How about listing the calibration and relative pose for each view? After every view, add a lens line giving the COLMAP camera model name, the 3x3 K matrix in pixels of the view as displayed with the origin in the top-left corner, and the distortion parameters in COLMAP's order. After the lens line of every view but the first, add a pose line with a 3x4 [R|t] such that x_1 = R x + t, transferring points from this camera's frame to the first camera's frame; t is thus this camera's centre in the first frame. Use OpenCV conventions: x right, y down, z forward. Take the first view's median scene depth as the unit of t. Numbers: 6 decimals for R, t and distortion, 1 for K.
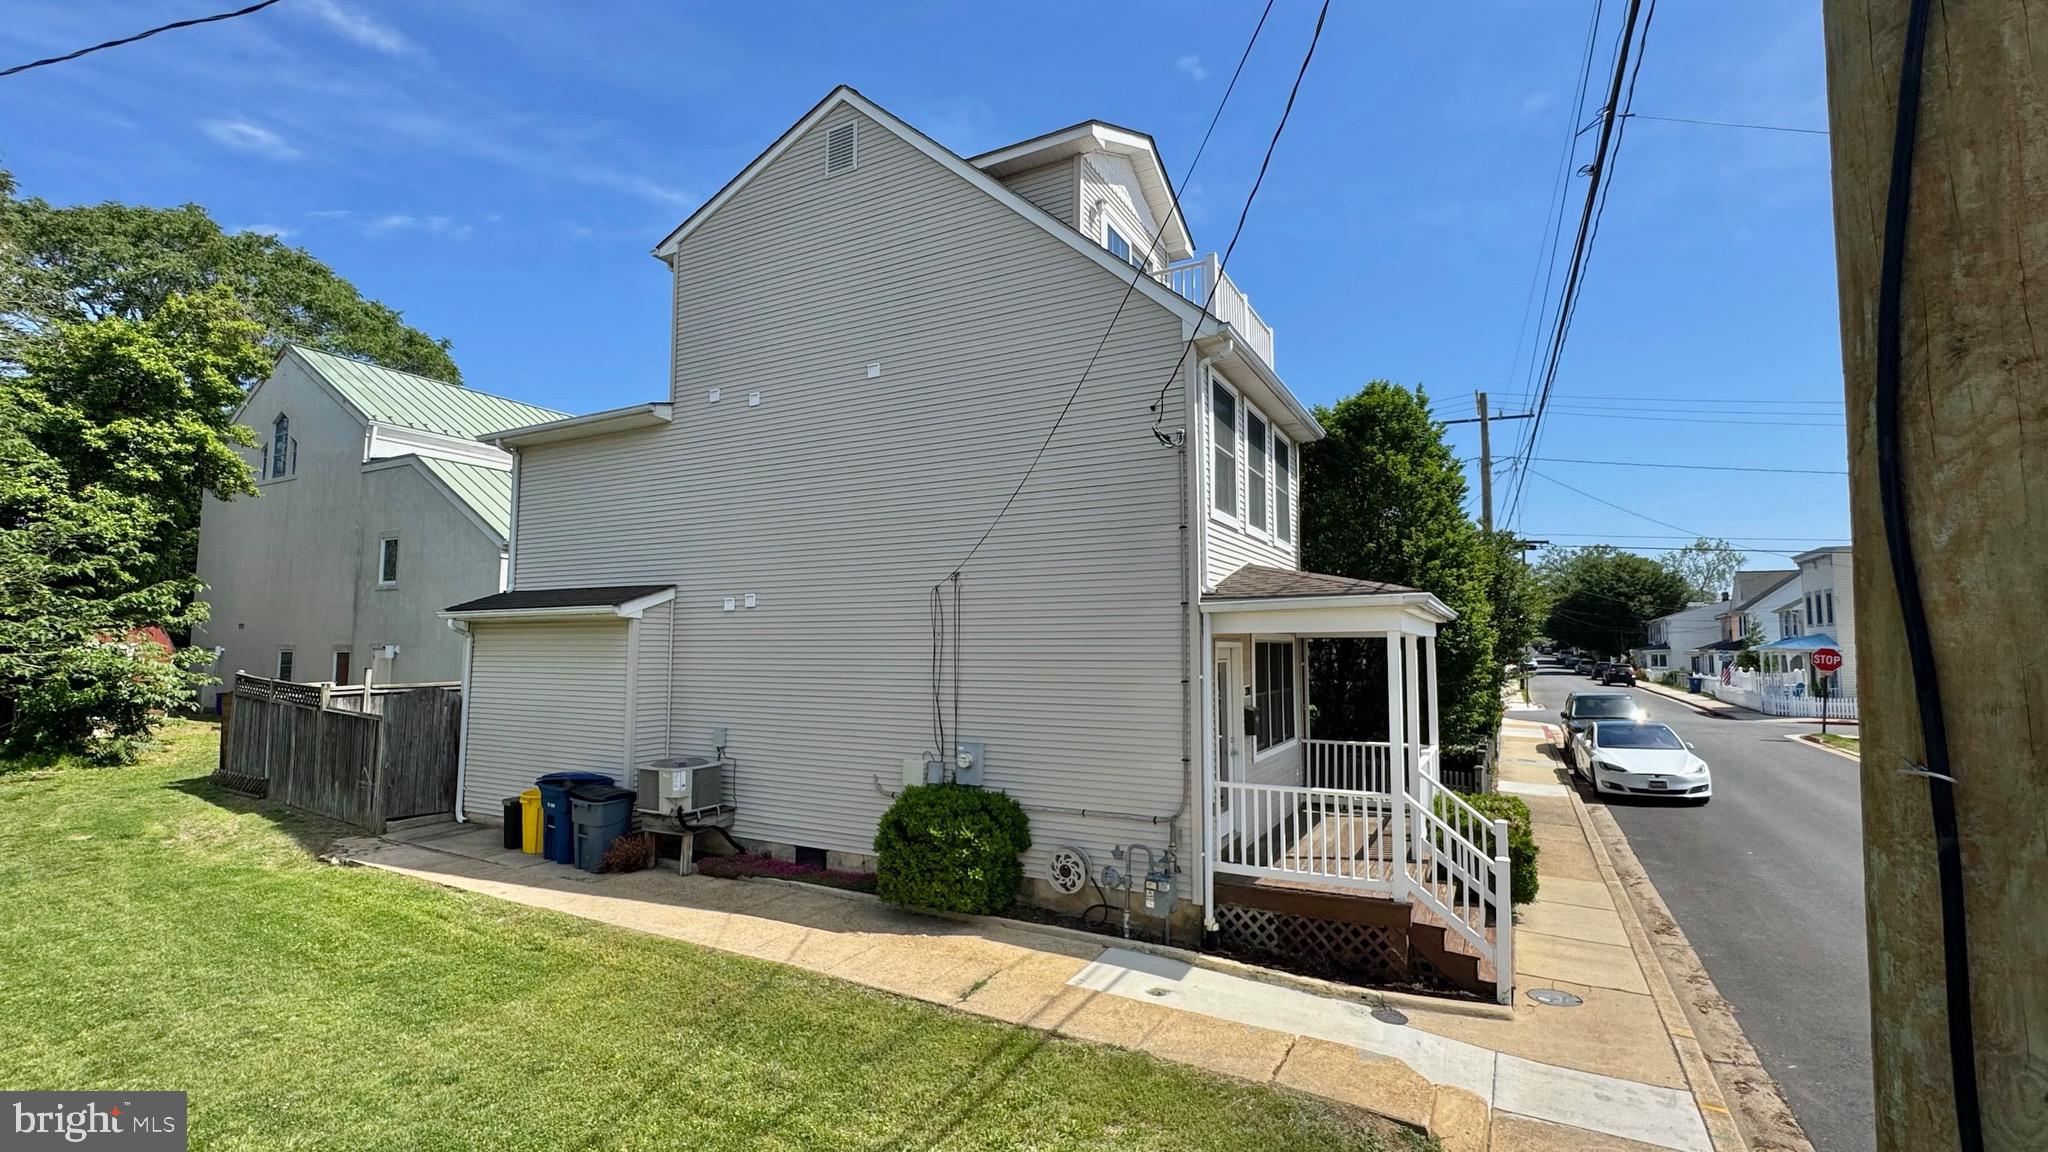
lens RADIAL K [[890.7, 0, 1023.9], [0, 890.7, 573.6], [0, 0, 1]] dist [-0.003225, 0.000692]
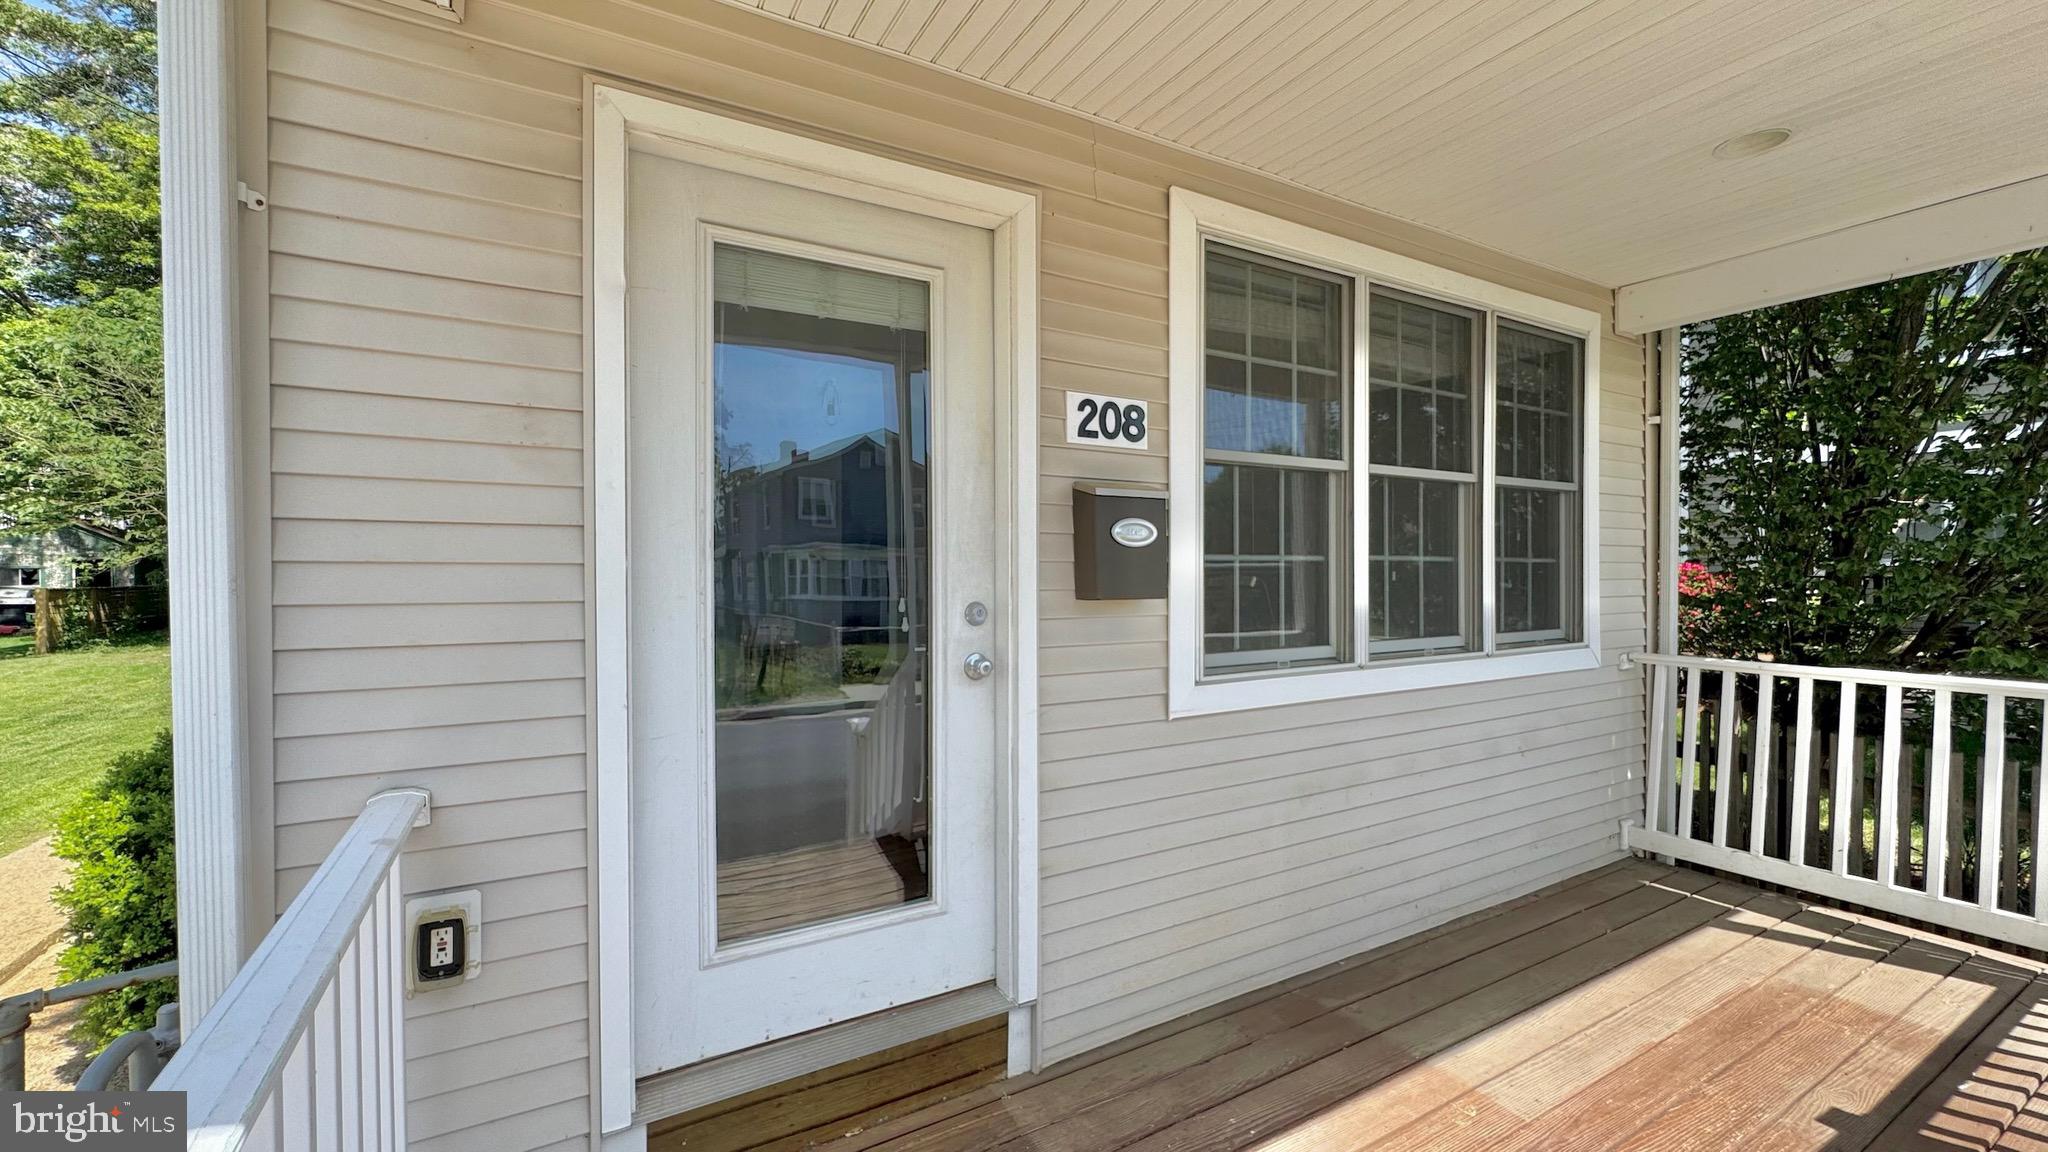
lens RADIAL K [[814.3, 0, 1028.3], [0, 814.3, 575.7], [0, 0, 1]] dist [-0.001550, -0.000324]
pose [[0.853411, 0.000481, -0.521238, 0.291539], [0.049193, 0.995462, 0.081462, 0.129234], [0.518912, -0.095162, 0.849514, 0.665903]]
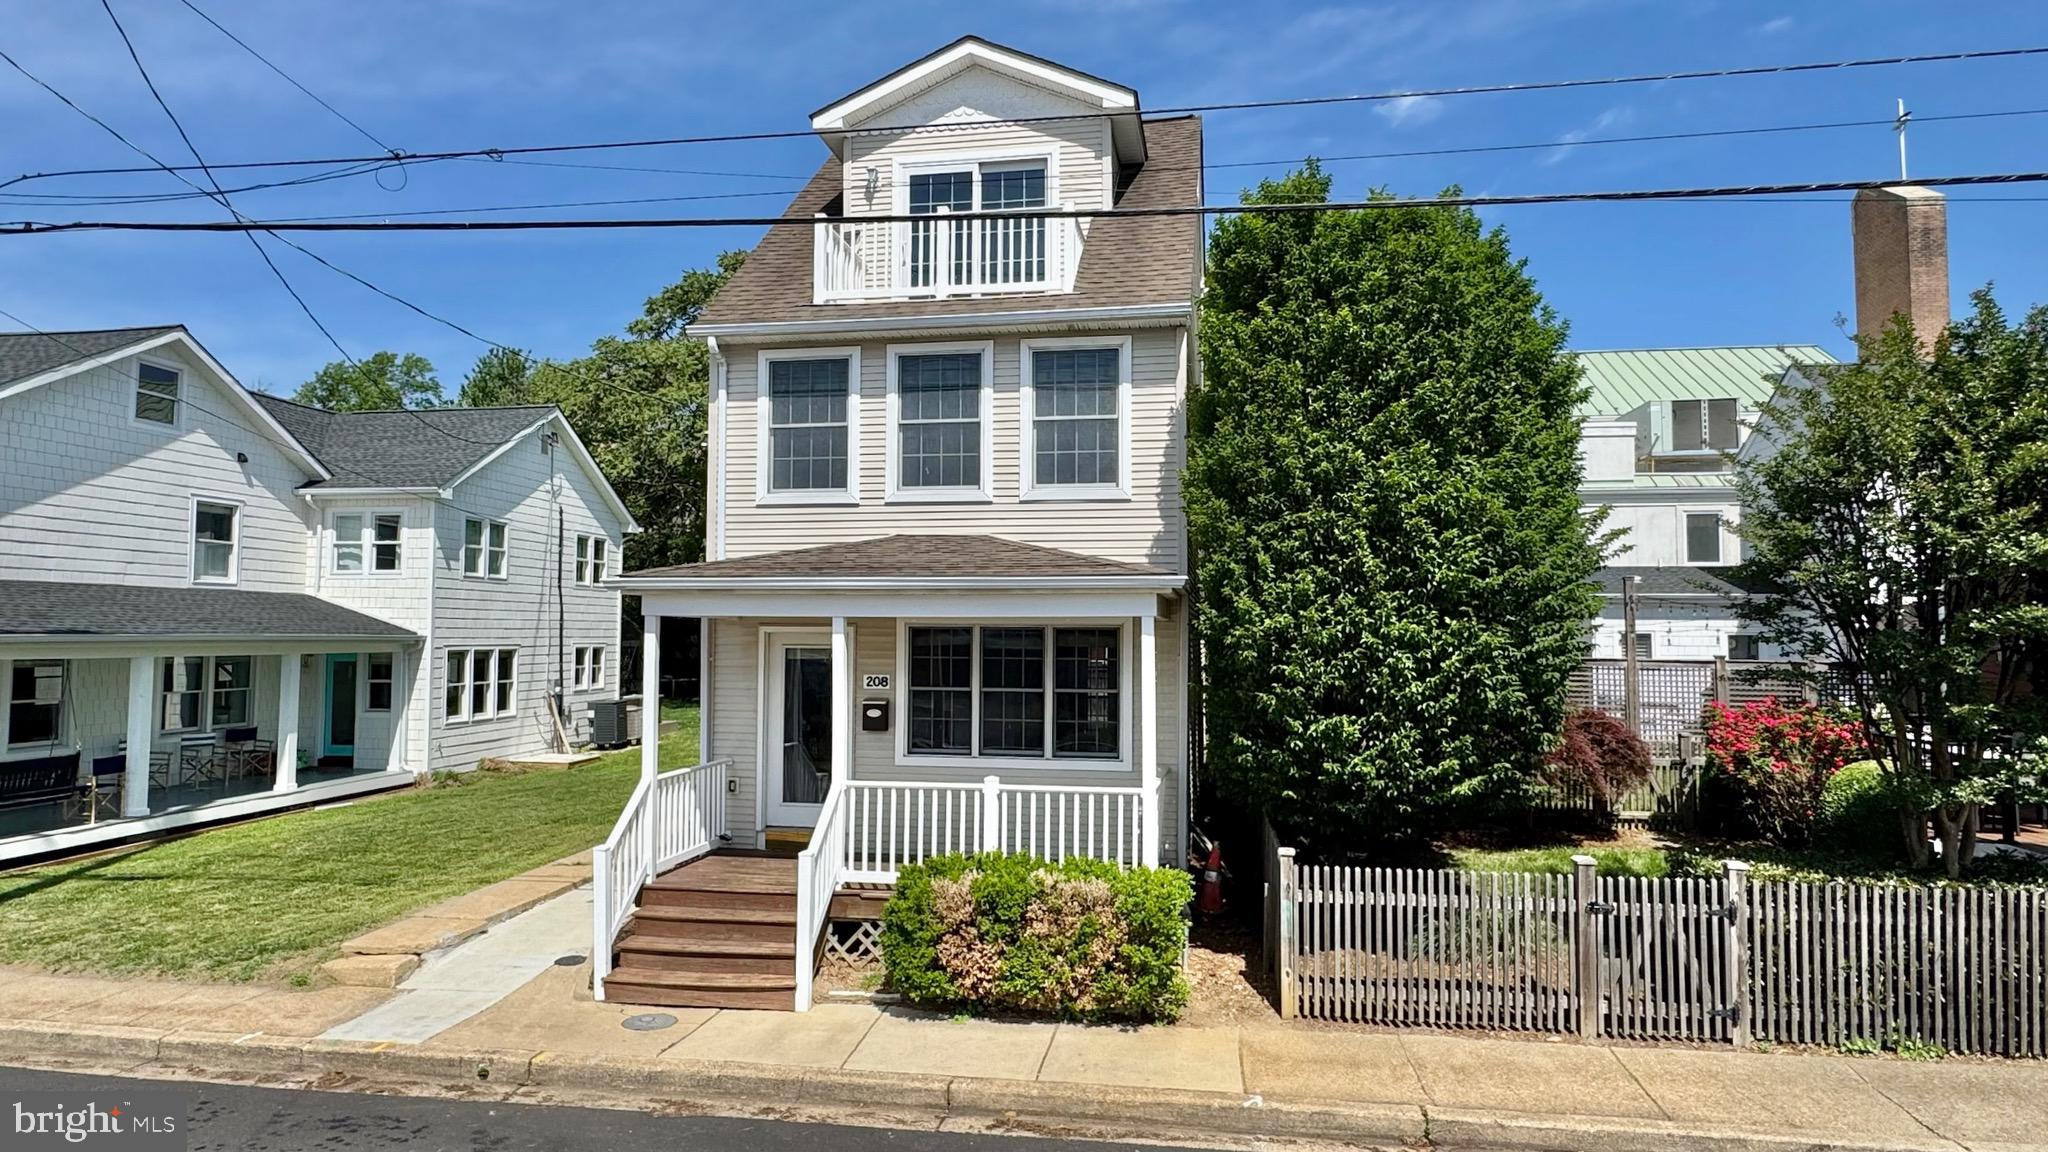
lens RADIAL K [[1187.9, 0, 1023.0], [0, 1187.9, 575.1], [0, 0, 1]] dist [-0.006353, 0.002547]
pose [[0.325188, -0.045580, -0.944550, 1.191300], [0.075379, 0.996909, -0.022156, 0.052742], [0.942640, -0.063994, 0.327618, 0.632498]]
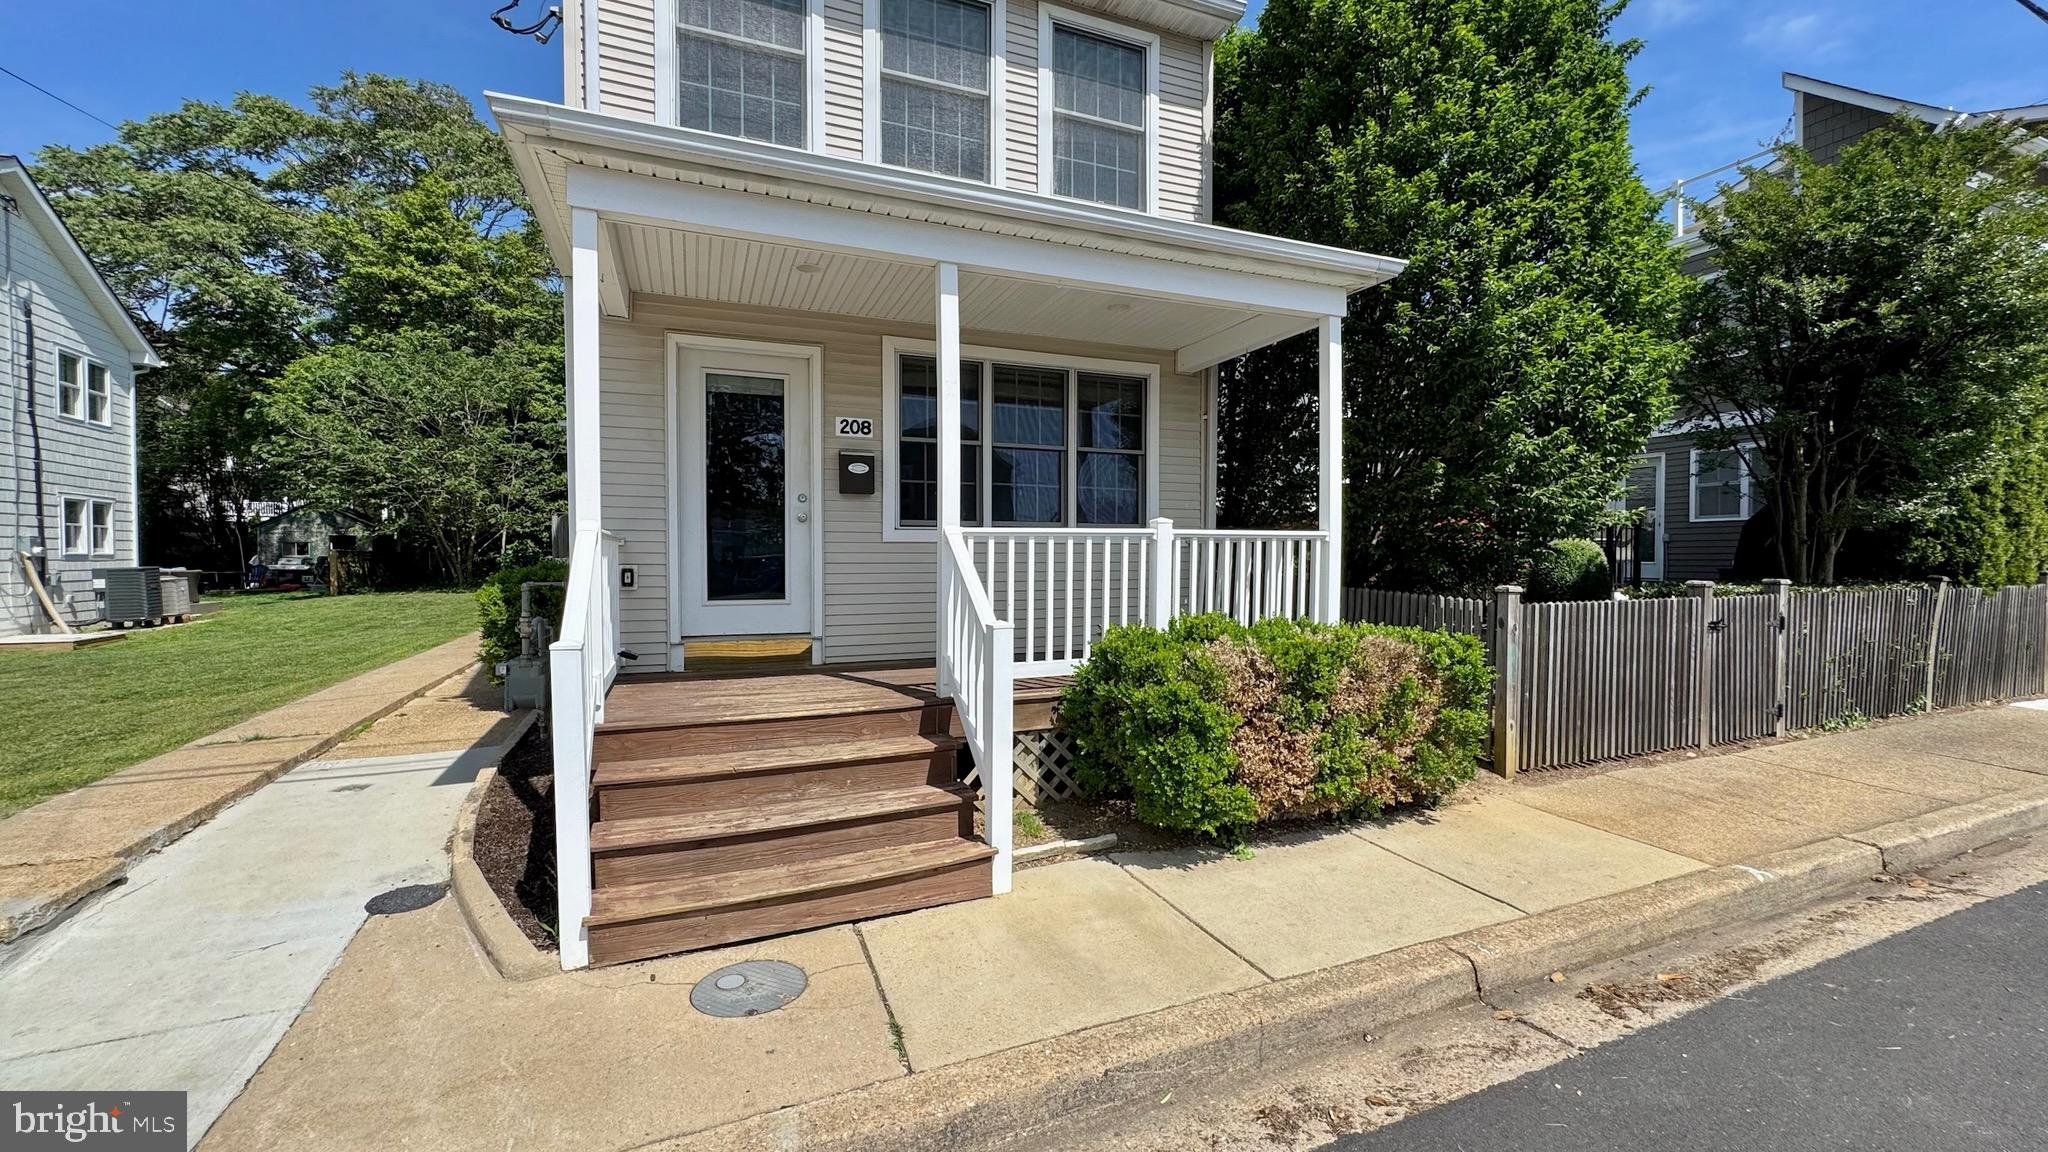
lens RADIAL K [[814.3, 0, 1022.6], [0, 814.3, 572.9], [0, 0, 1]] dist [-0.001550, -0.000324]
pose [[0.776914, 0.010350, -0.629521, 0.600510], [0.055560, 0.994837, 0.084925, 0.161609], [0.627150, -0.100956, 0.772328, 0.510841]]
